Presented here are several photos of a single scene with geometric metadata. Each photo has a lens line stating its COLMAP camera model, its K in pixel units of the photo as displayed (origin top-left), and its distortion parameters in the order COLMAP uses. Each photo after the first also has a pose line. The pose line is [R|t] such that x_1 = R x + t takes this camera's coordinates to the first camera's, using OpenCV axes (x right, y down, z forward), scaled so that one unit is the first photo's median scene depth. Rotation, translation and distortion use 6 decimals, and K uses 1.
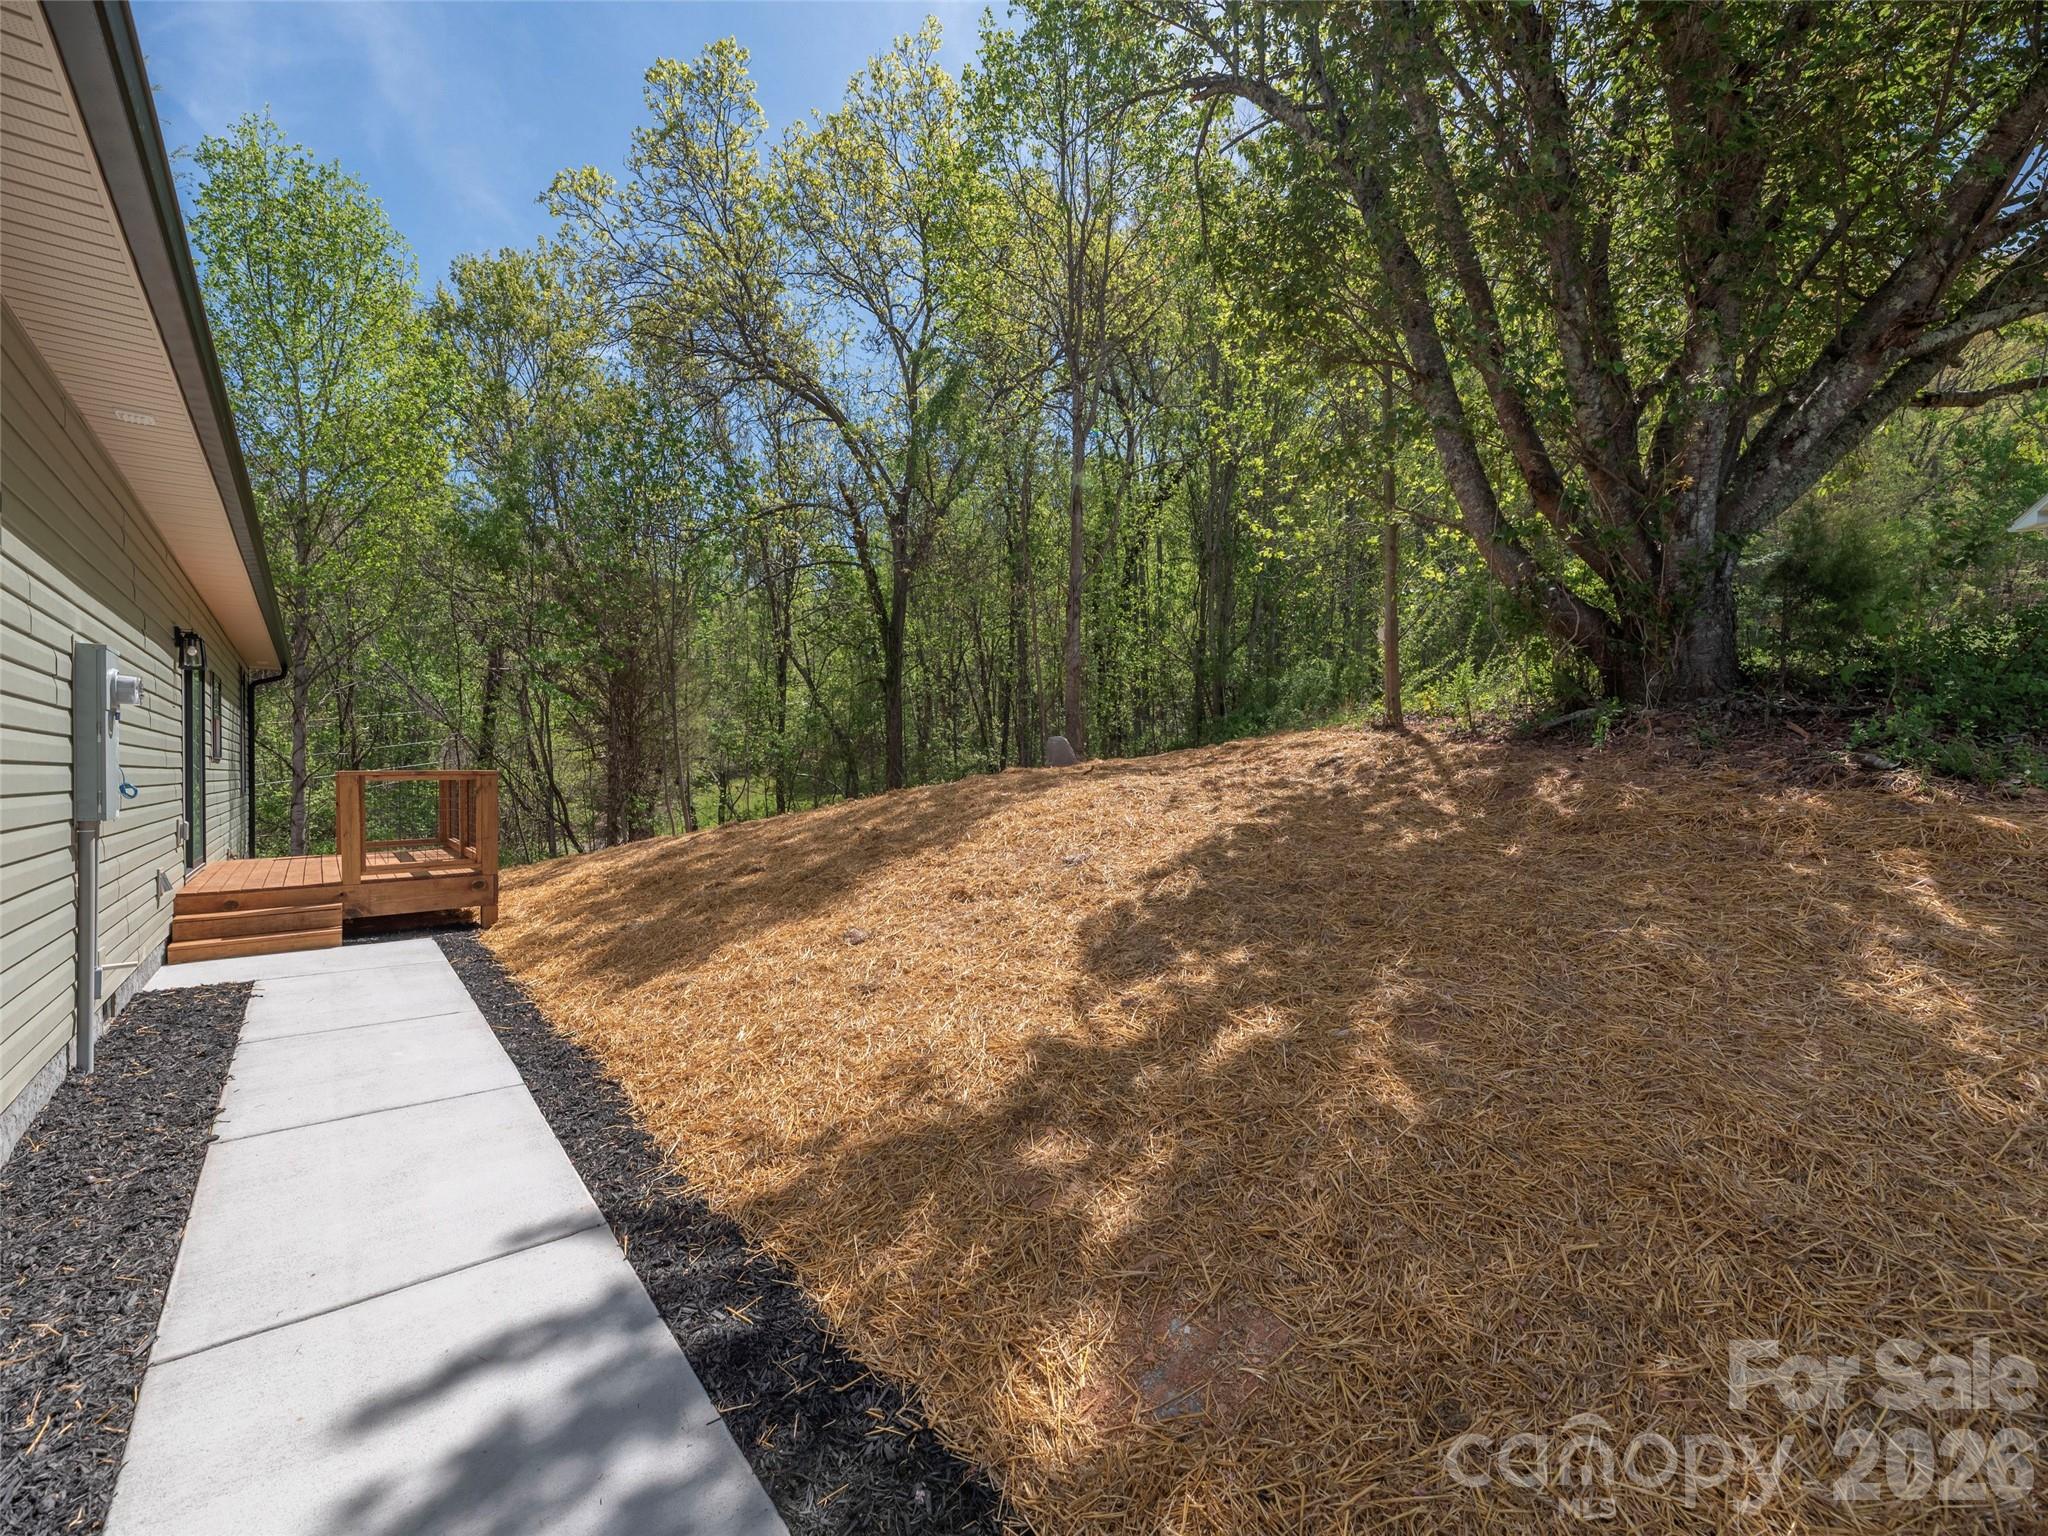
lens RADIAL K [[835.3, 0, 1023.6], [0, 835.3, 772.9], [0, 0, 1]] dist [0.000711, -0.000300]
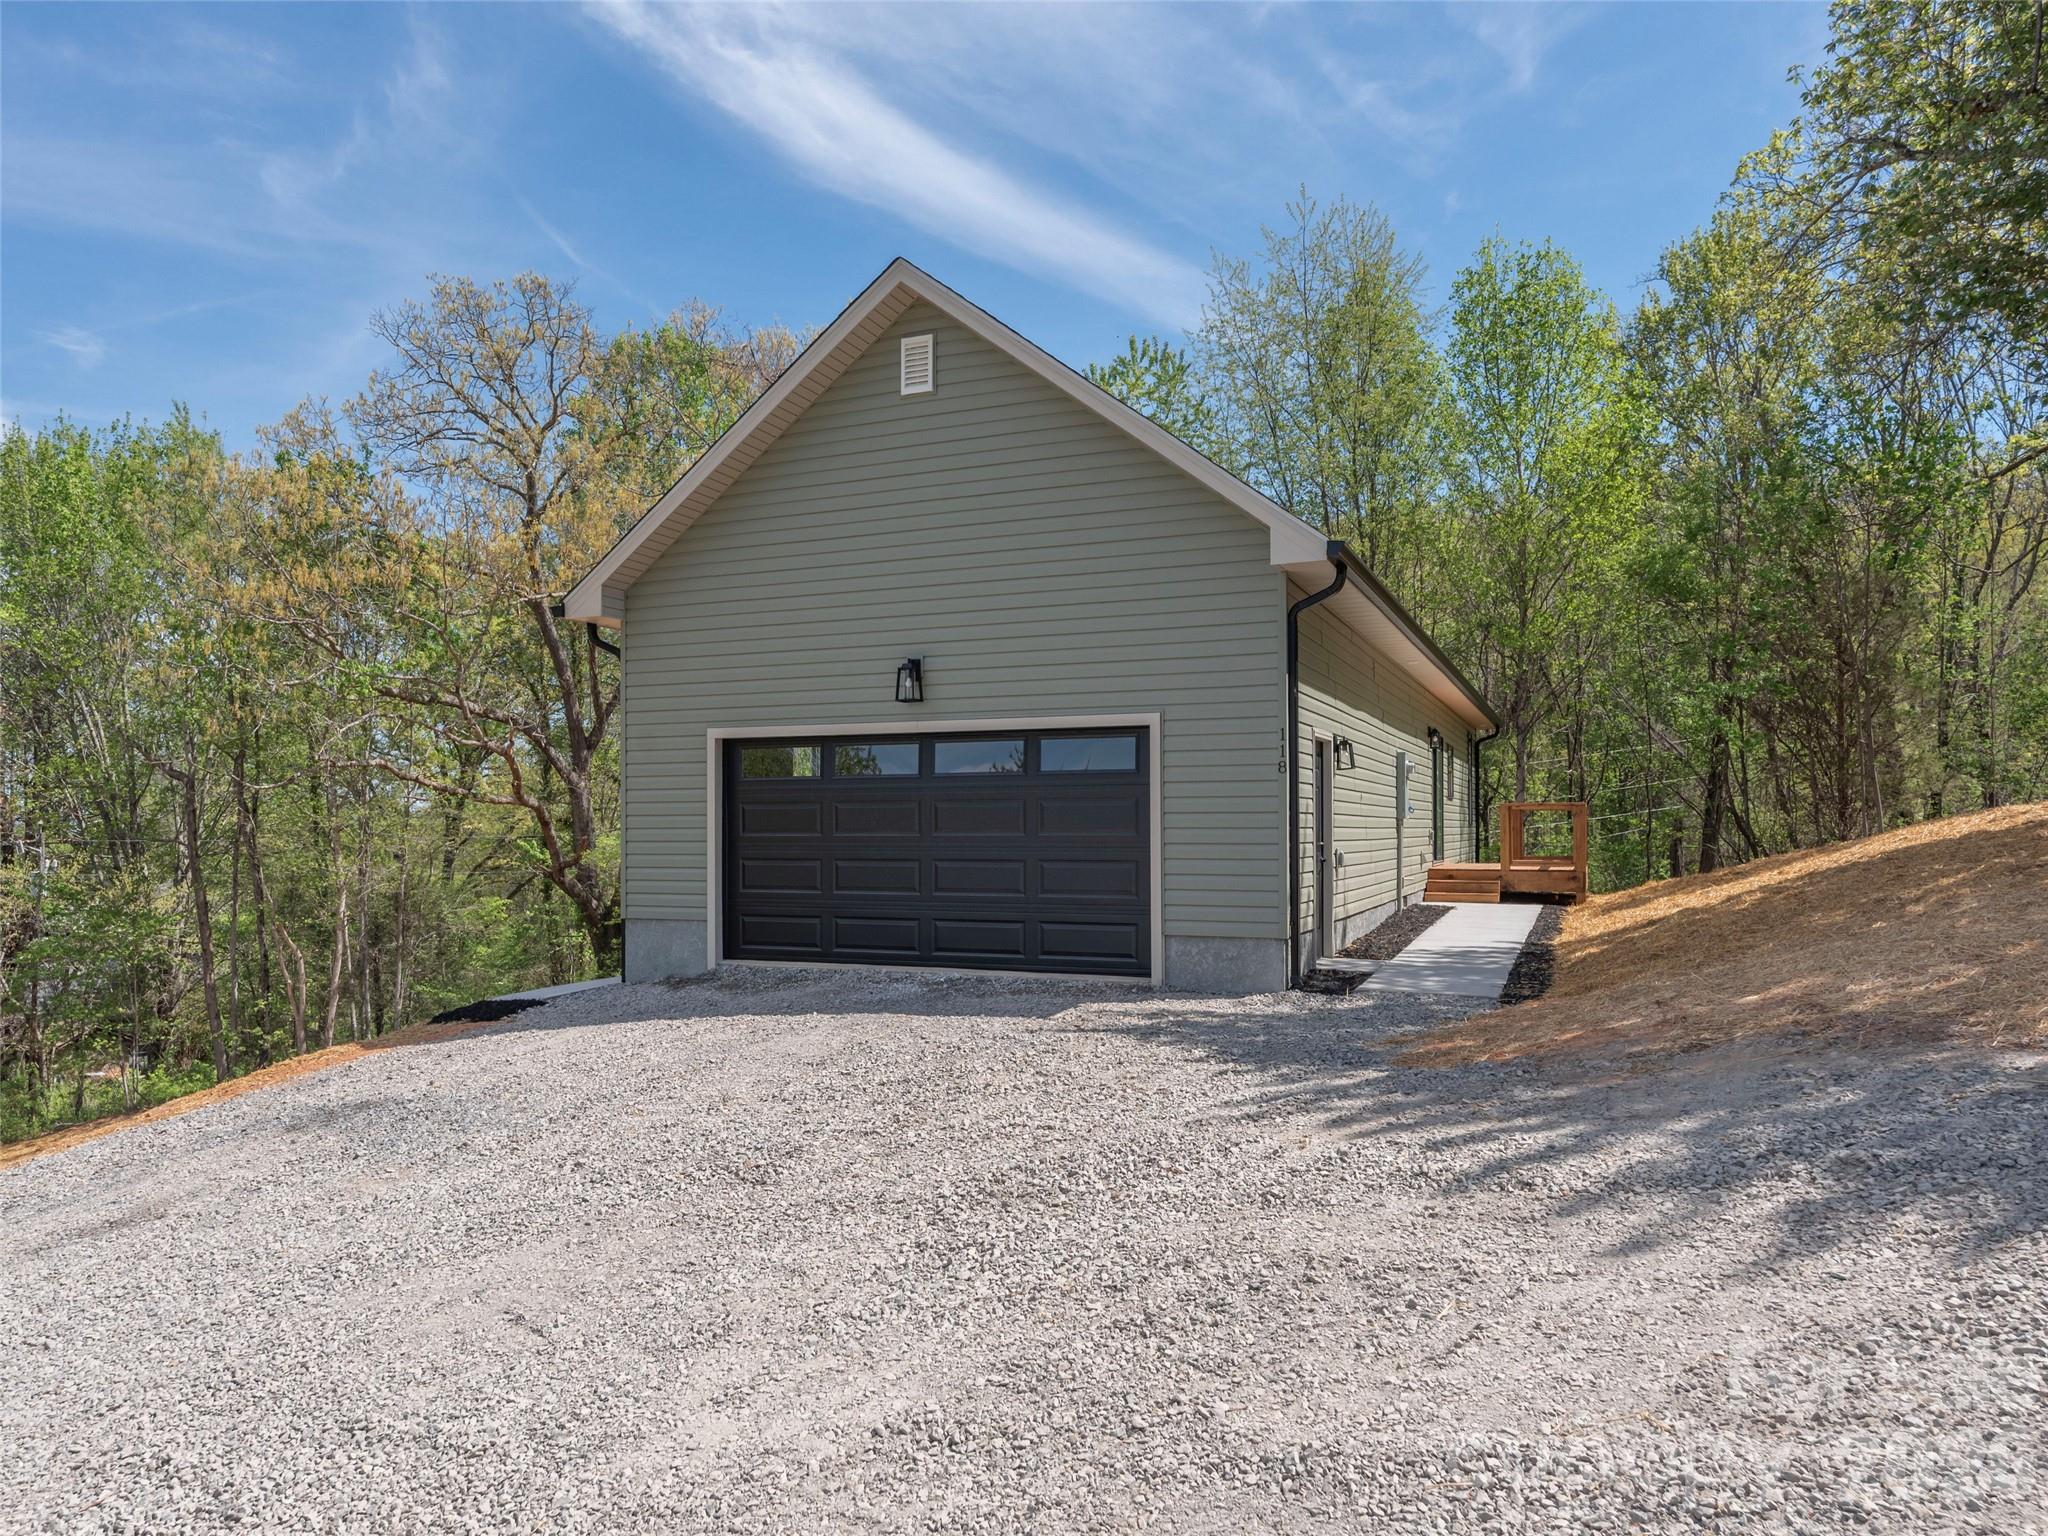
lens RADIAL K [[1425.8, 0, 1023.3], [0, 1425.8, 775.5], [0, 0, 1]] dist [0.000699, 0.000175]
pose [[0.468218, -0.024207, -0.883281, 1.252880], [-0.008424, 0.999457, -0.031857, 0.040425], [0.883573, 0.022357, 0.467760, -1.176433]]
